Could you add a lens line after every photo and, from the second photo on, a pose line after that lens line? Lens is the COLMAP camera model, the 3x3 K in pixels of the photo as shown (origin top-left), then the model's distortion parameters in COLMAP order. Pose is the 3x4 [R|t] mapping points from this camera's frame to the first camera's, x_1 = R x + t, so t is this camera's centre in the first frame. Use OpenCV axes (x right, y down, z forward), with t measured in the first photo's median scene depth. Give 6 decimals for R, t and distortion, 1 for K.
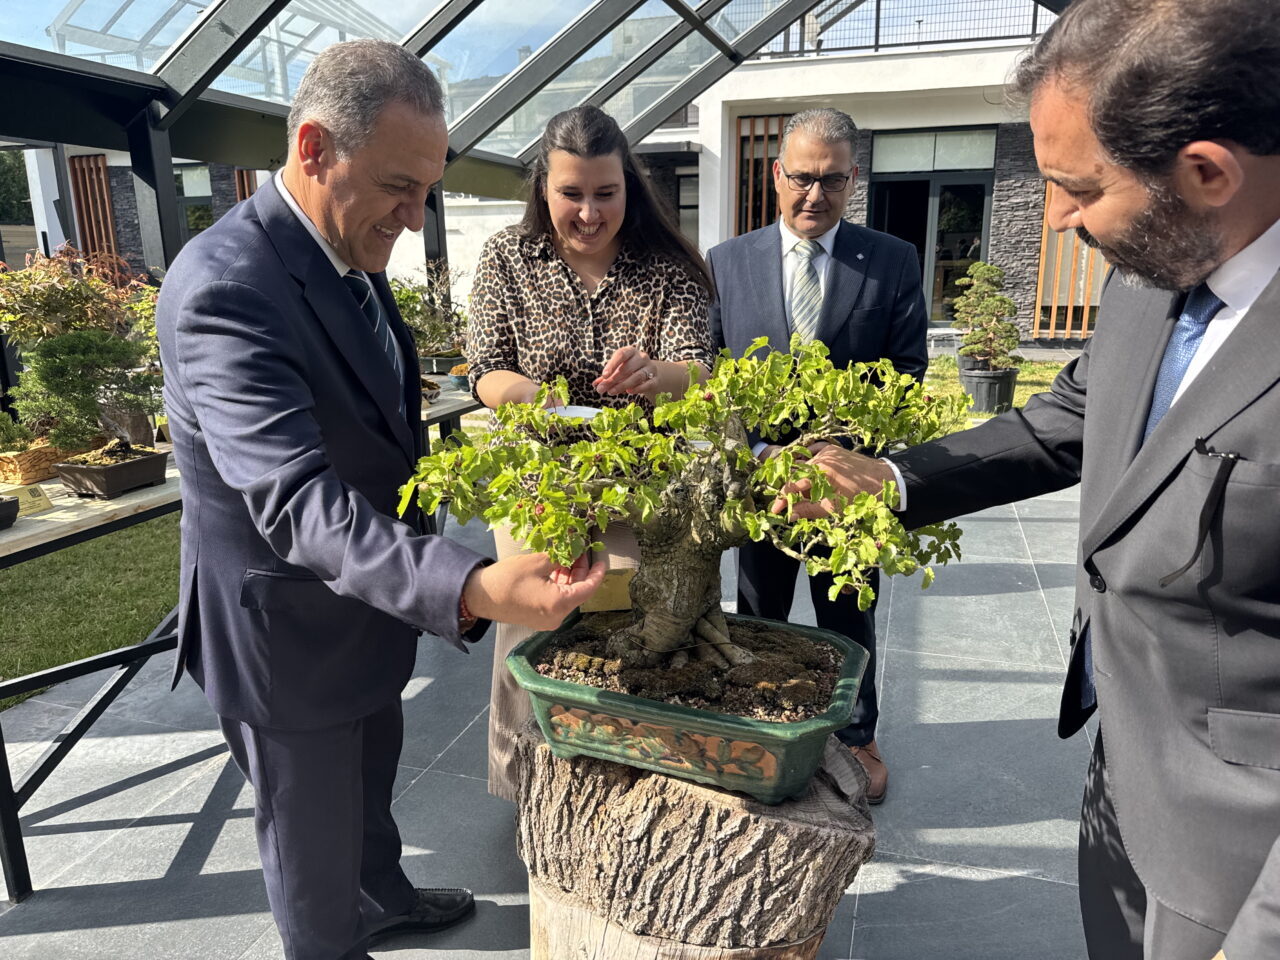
lens RADIAL K [[914.4, 0, 638.8], [0, 914.4, 479.2], [0, 0, 1]] dist [-0.002892, -0.004129]
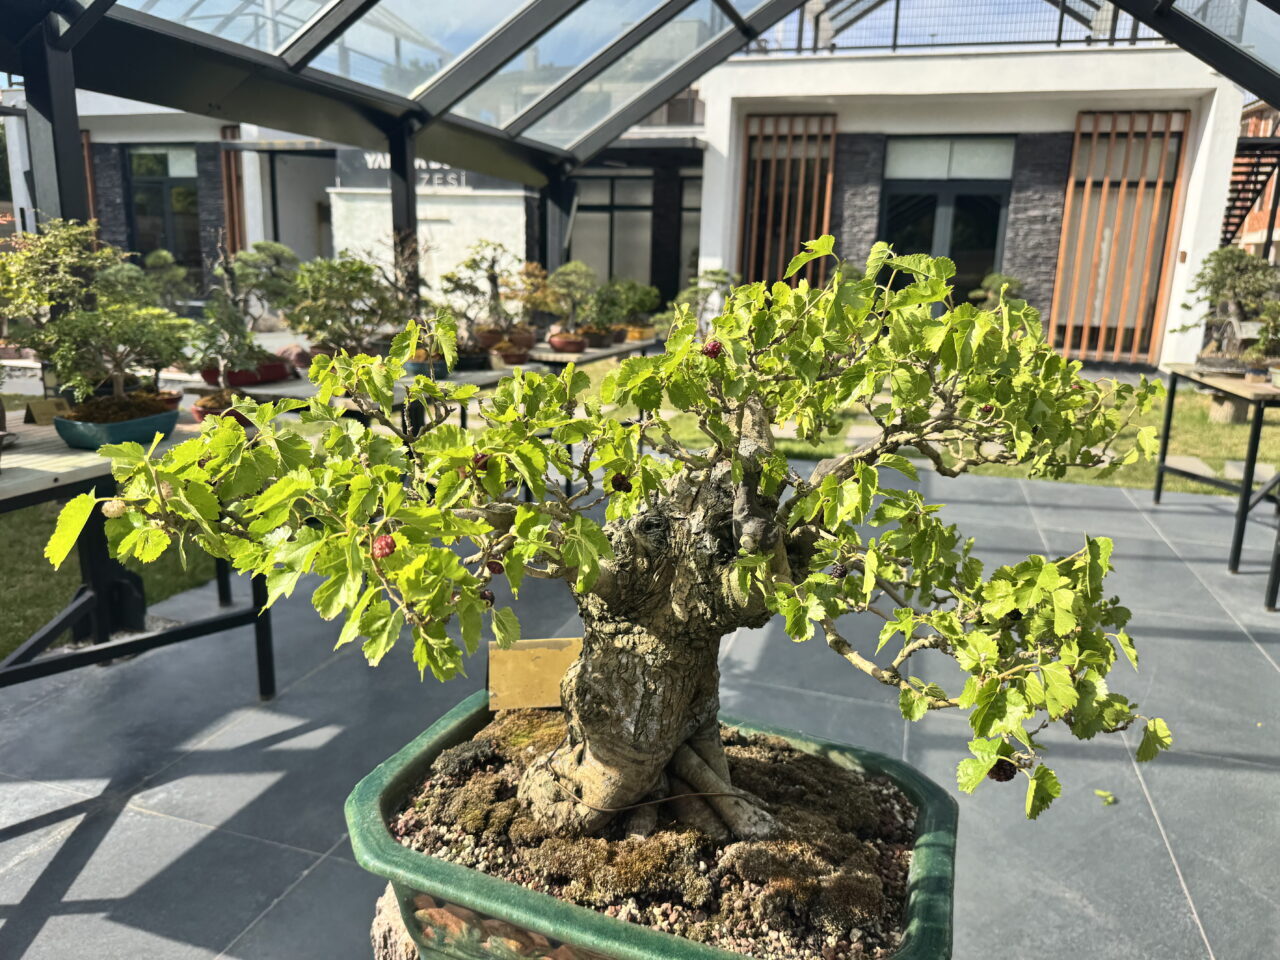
lens RADIAL K [[914.4, 0, 640.8], [0, 914.4, 480.4], [0, 0, 1]] dist [-0.002892, -0.004129]
pose [[0.999153, 0.039850, 0.010292, 0.030020], [-0.039757, 0.999168, -0.009090, -0.010375], [-0.010646, 0.008673, 0.999906, 0.431458]]
